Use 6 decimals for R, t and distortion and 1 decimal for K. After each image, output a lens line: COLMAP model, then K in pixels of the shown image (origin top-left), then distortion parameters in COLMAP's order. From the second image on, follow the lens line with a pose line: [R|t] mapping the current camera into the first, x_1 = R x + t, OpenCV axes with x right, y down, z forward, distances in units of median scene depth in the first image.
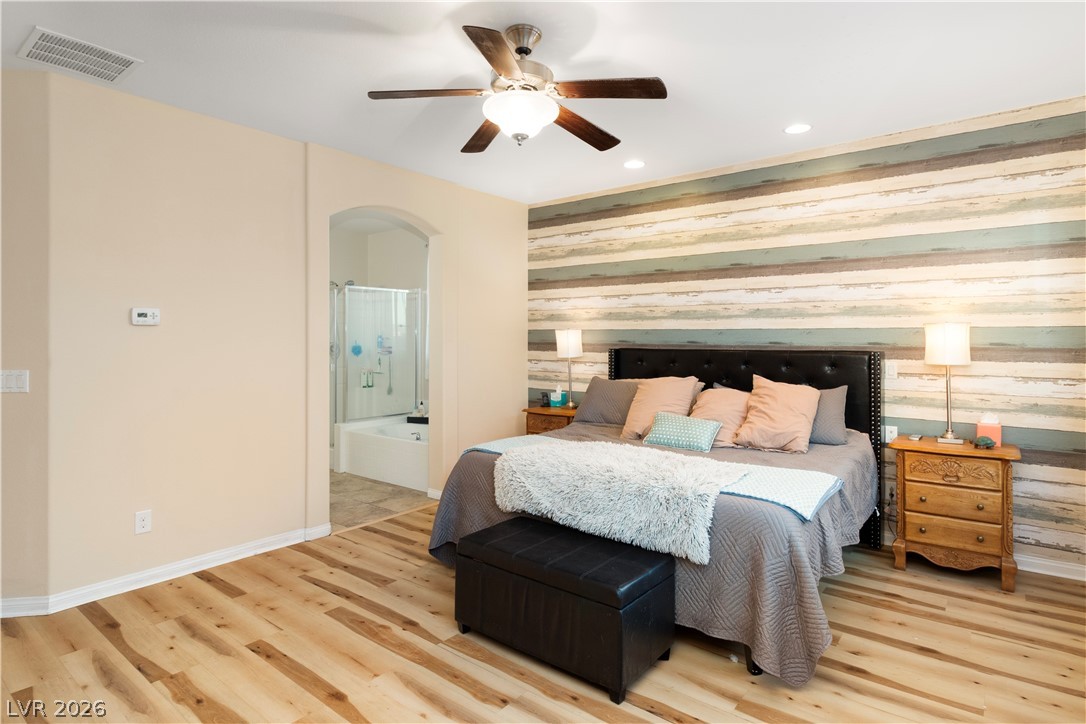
lens RADIAL K [[583.3, 0, 547.5], [0, 583.3, 338.1], [0, 0, 1]] dist [0.000325, 0.000002]
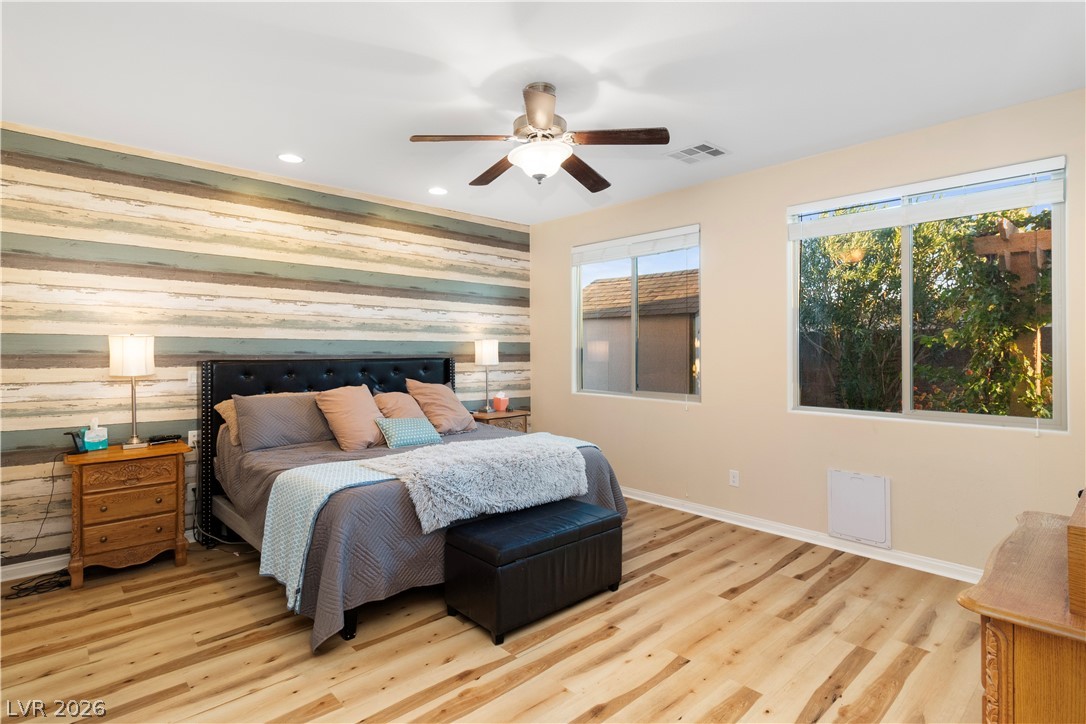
lens RADIAL K [[552.3, 0, 554.0], [0, 552.3, 346.9], [0, 0, 1]] dist [-0.000492, 0.000157]
pose [[0.137293, 0.002366, 0.990528, -0.590037], [-0.003992, 0.999990, -0.001835, -0.002162], [-0.990522, -0.003702, 0.137301, 0.428183]]
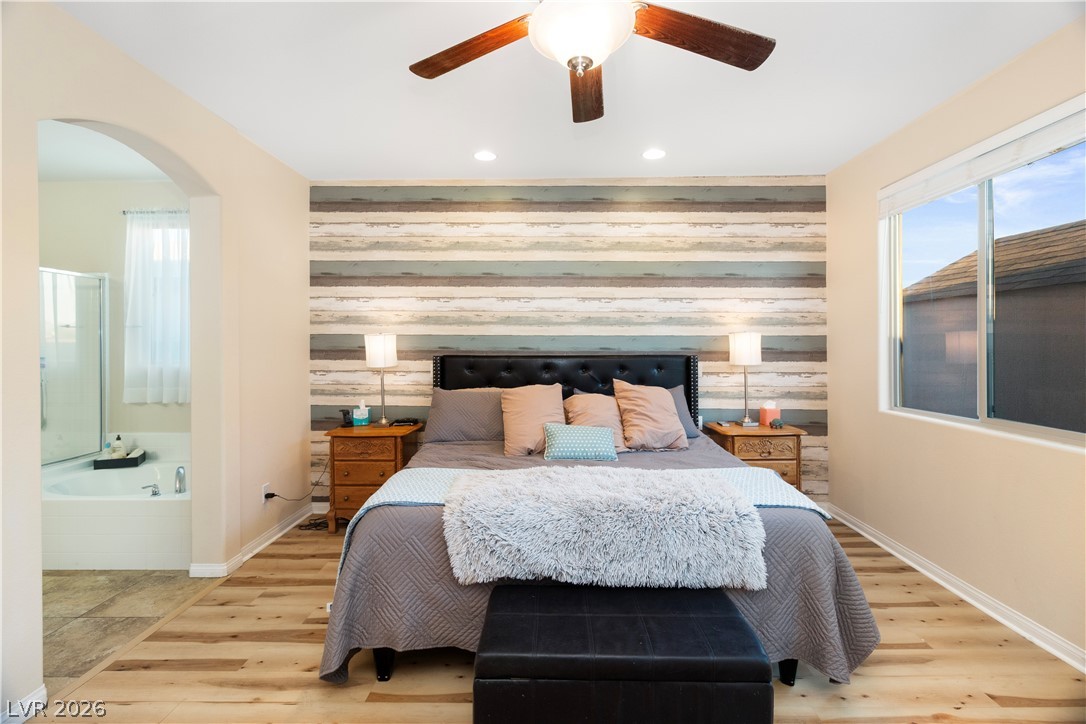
lens RADIAL K [[505.8, 0, 547.8], [0, 505.8, 344.6], [0, 0, 1]] dist [0.000895, 0.000326]
pose [[0.789897, -0.003633, 0.613229, -0.240284], [0.000749, 0.999987, 0.004959, -0.003393], [-0.613240, -0.003458, 0.789889, 0.277739]]
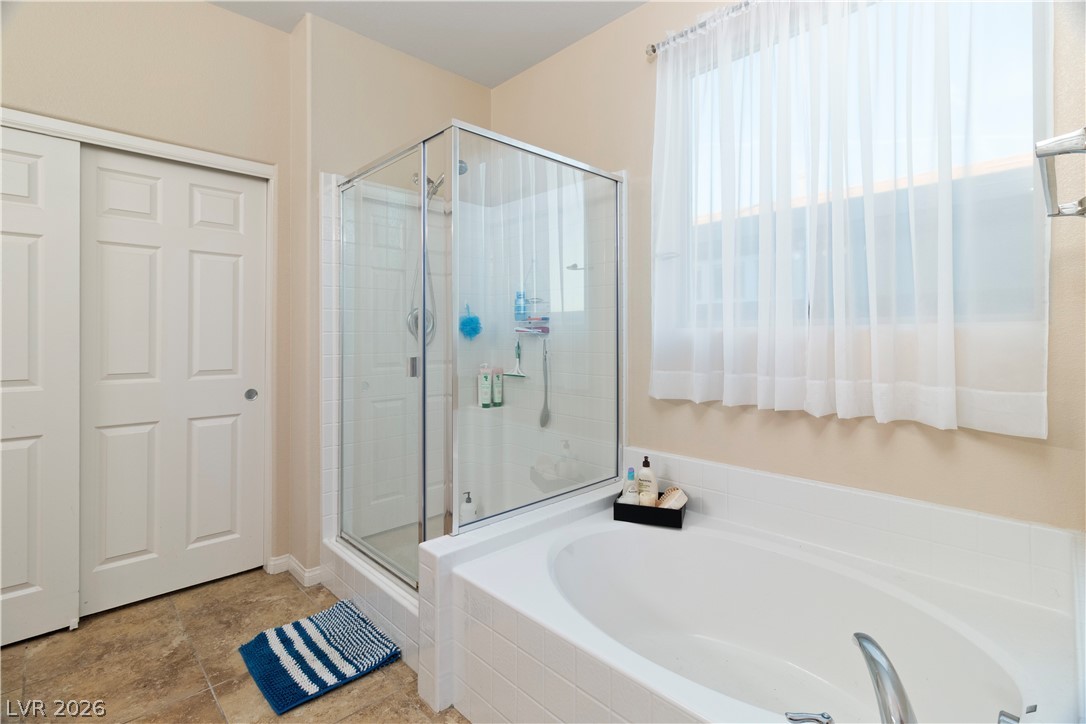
lens RADIAL K [[505.8, 0, 547.8], [0, 505.8, 344.6], [0, 0, 1]] dist [0.000895, 0.000326]
pose [[0.992167, -0.000452, -0.124921, -0.315150], [0.003226, 0.999753, 0.022004, 0.038119], [0.124880, -0.022235, 0.991923, 0.891645]]
